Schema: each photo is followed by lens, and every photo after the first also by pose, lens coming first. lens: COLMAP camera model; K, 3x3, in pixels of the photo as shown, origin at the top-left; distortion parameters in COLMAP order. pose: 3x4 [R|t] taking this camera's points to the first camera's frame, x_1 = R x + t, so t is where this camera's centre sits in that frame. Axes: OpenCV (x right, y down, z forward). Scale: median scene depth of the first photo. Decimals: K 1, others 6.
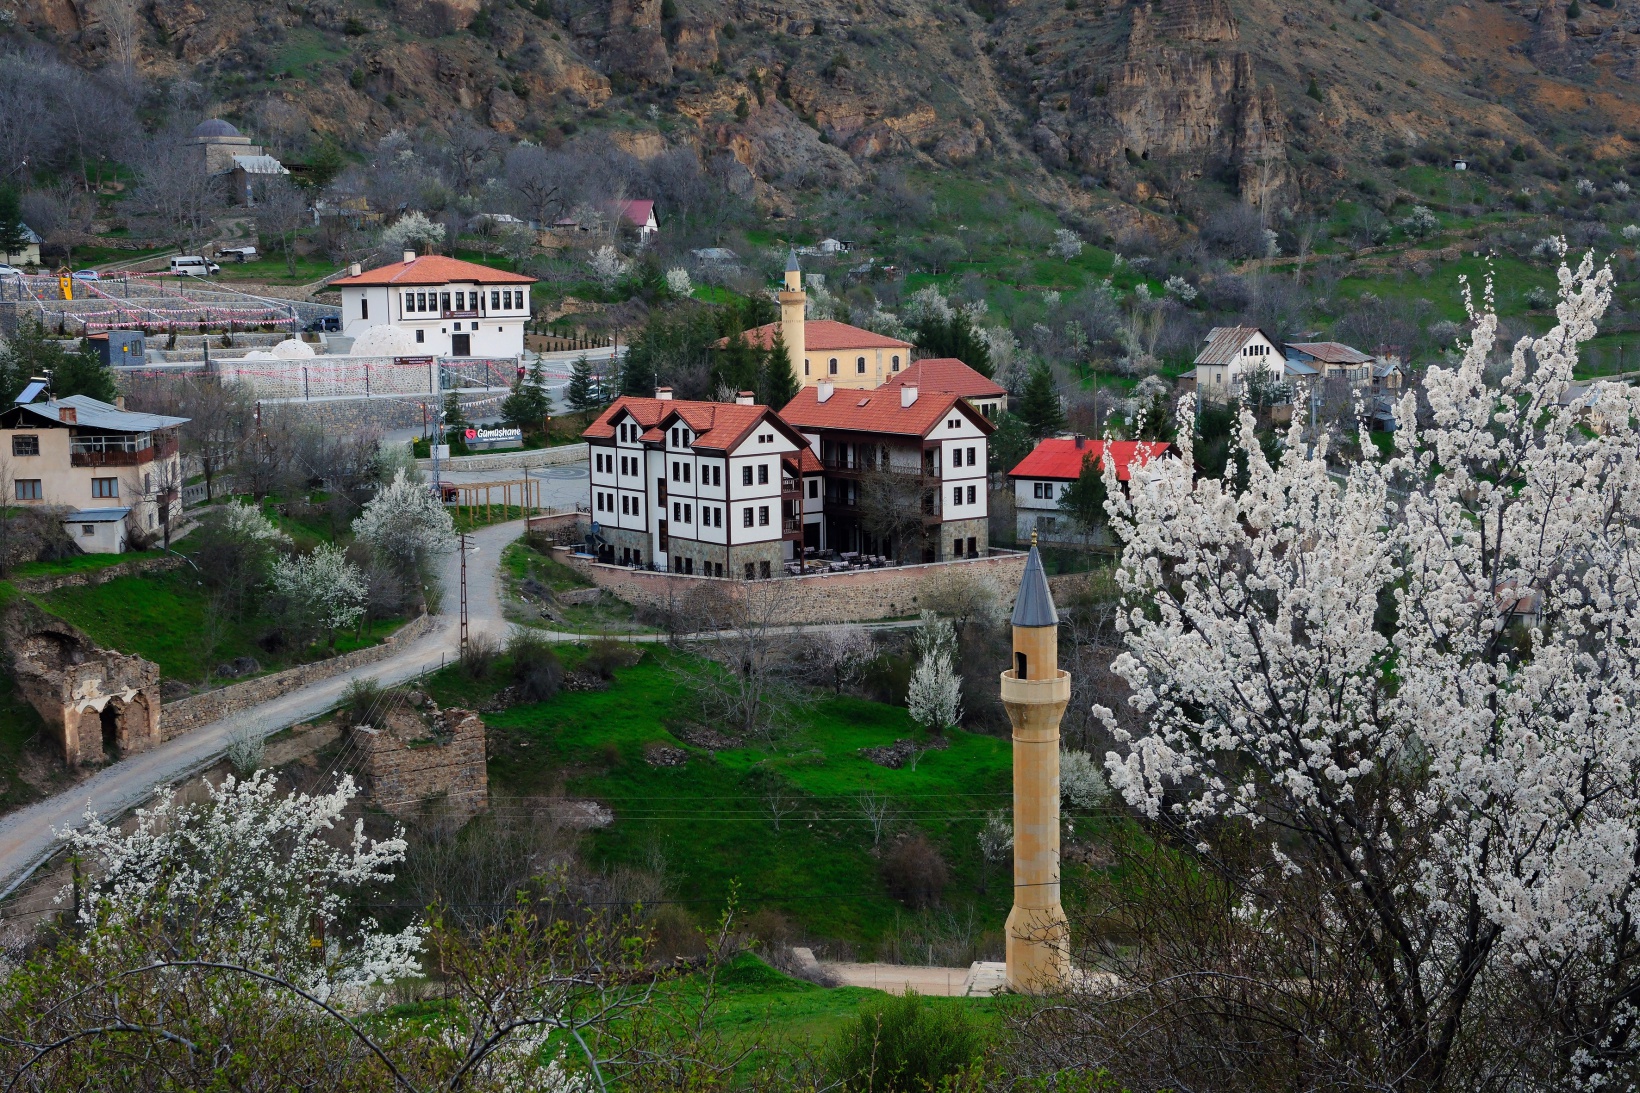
lens RADIAL K [[2121.6, 0, 820.0], [0, 2121.6, 546.5], [0, 0, 1]] dist [0.006621, 0.013654]
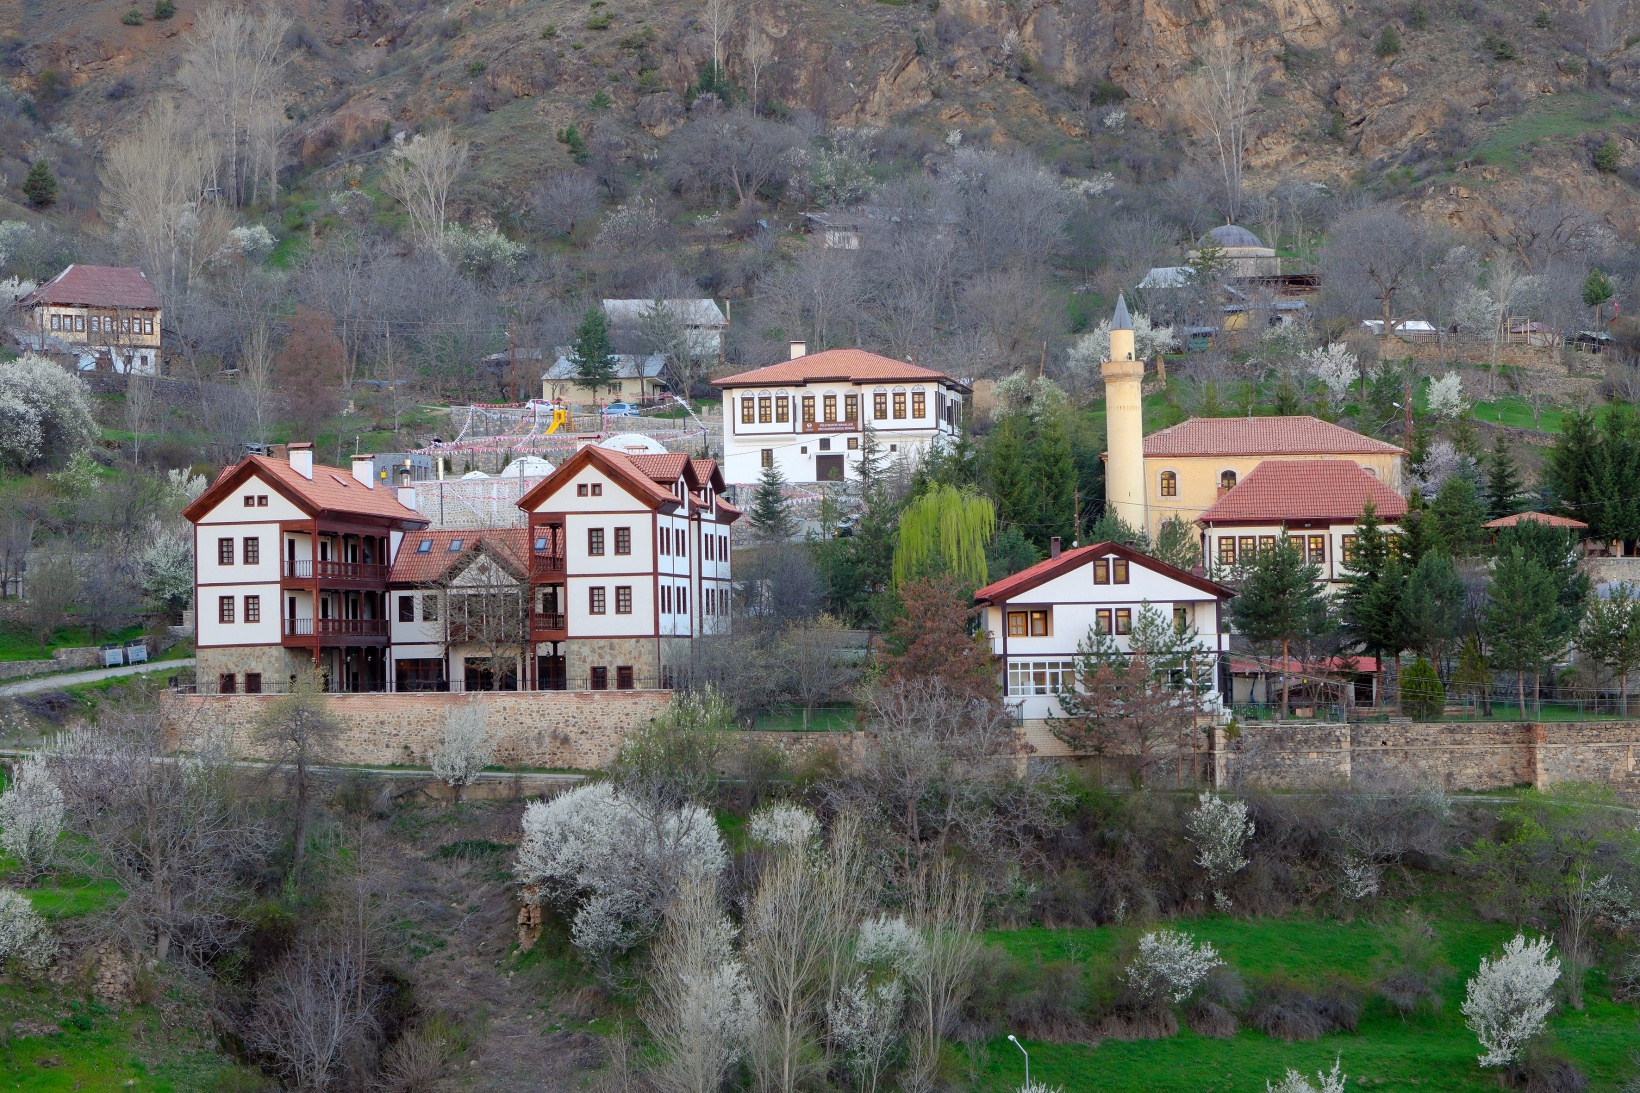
lens RADIAL K [[3311.4, 0, 820.0], [0, 3311.4, 546.5], [0, 0, 1]] dist [-0.028579, 0.286600]
pose [[0.678217, -0.018419, -0.734630, 0.580042], [-0.085681, 0.990885, -0.103945, 0.040369], [0.729849, 0.133442, 0.670458, 0.245292]]
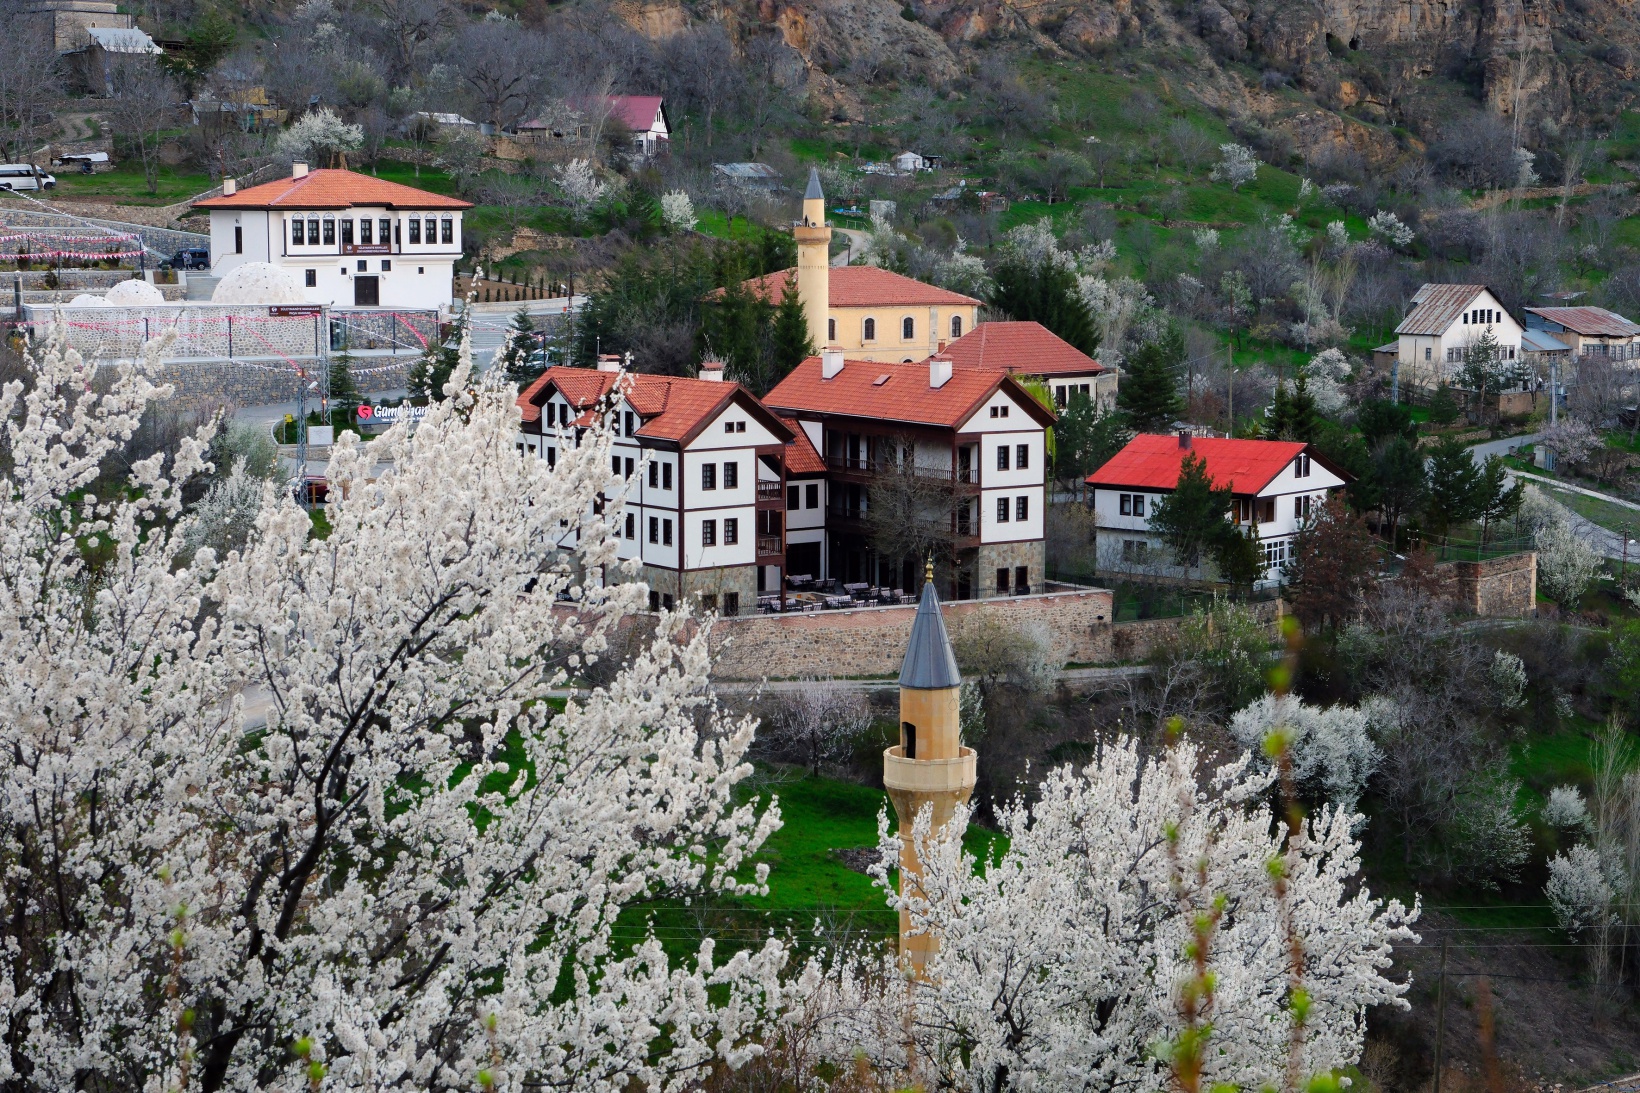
lens RADIAL K [[2932.9, 0, 820.0], [0, 2932.9, 546.5], [0, 0, 1]] dist [0.007526, 0.079671]
pose [[0.998981, 0.021453, -0.039712, 0.028482], [-0.021795, 0.999729, -0.008209, -0.000942], [0.039525, 0.009066, 0.999177, -0.012454]]
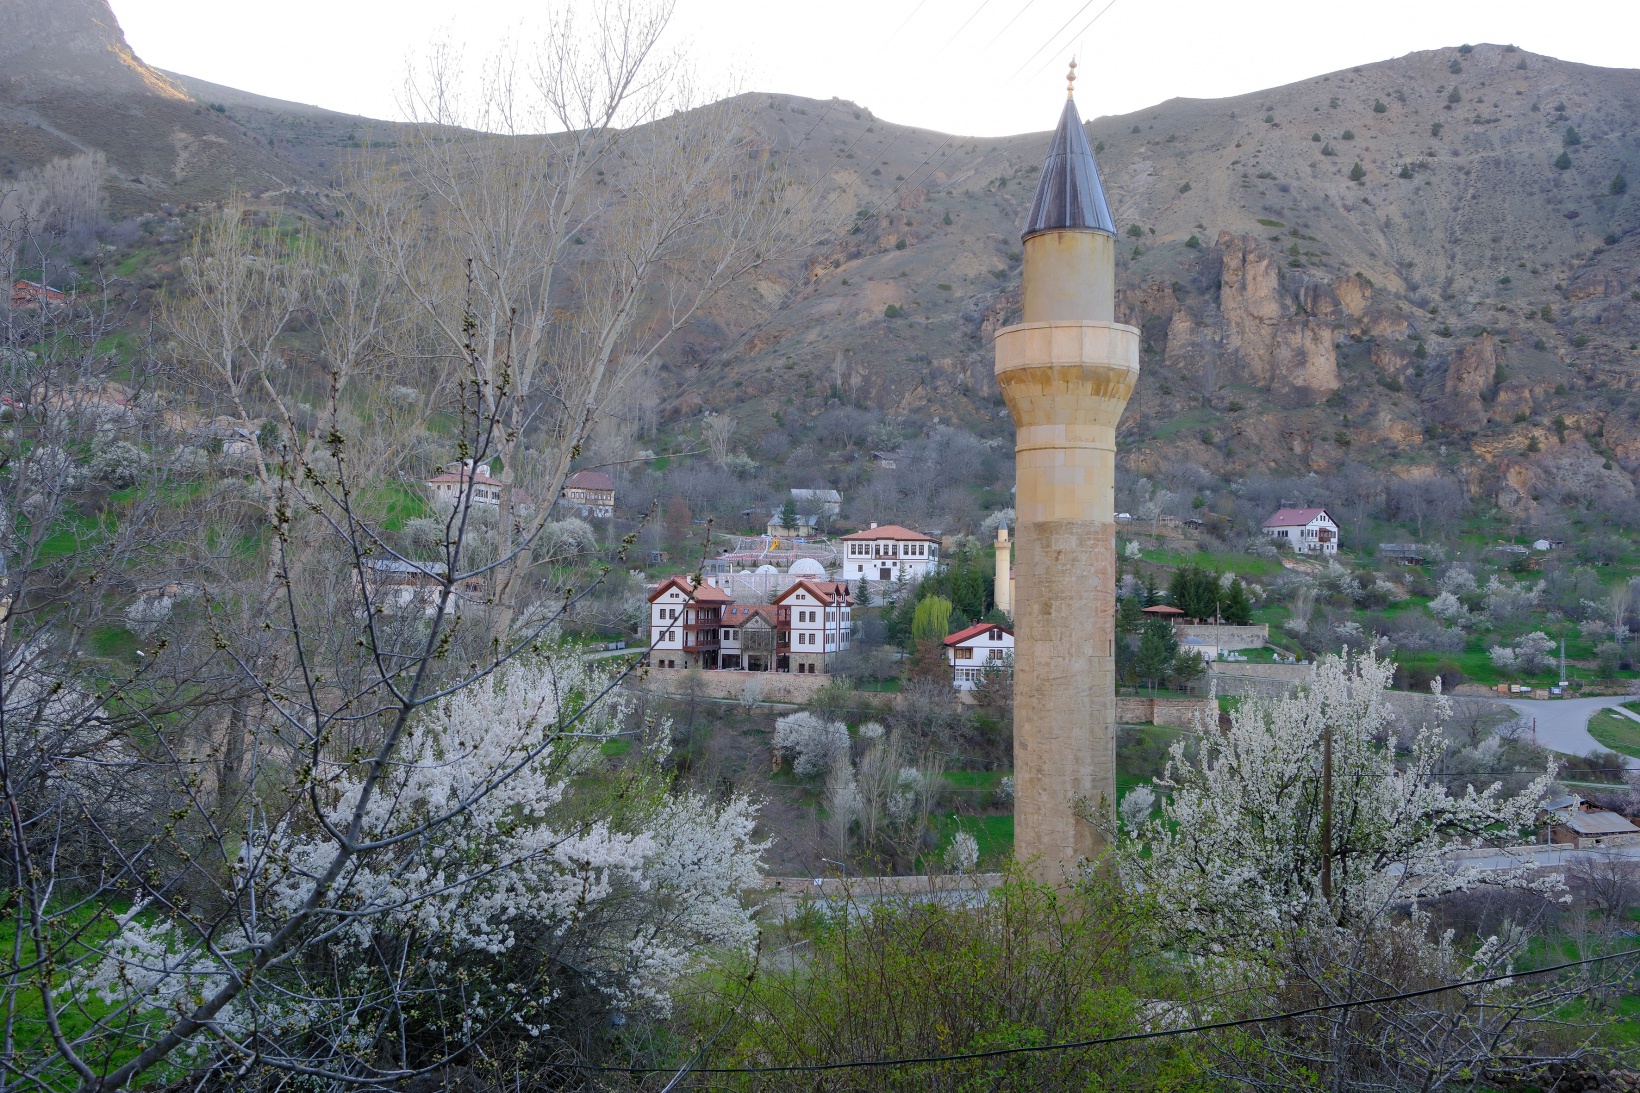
lens RADIAL K [[1483.7, 0, 820.0], [0, 1483.7, 546.5], [0, 0, 1]] dist [-0.004802, -0.003295]
pose [[0.656172, -0.001236, -0.754611, 0.669772], [-0.123592, 0.986319, -0.109085, 0.022014], [0.744422, 0.164842, 0.647042, 0.141516]]
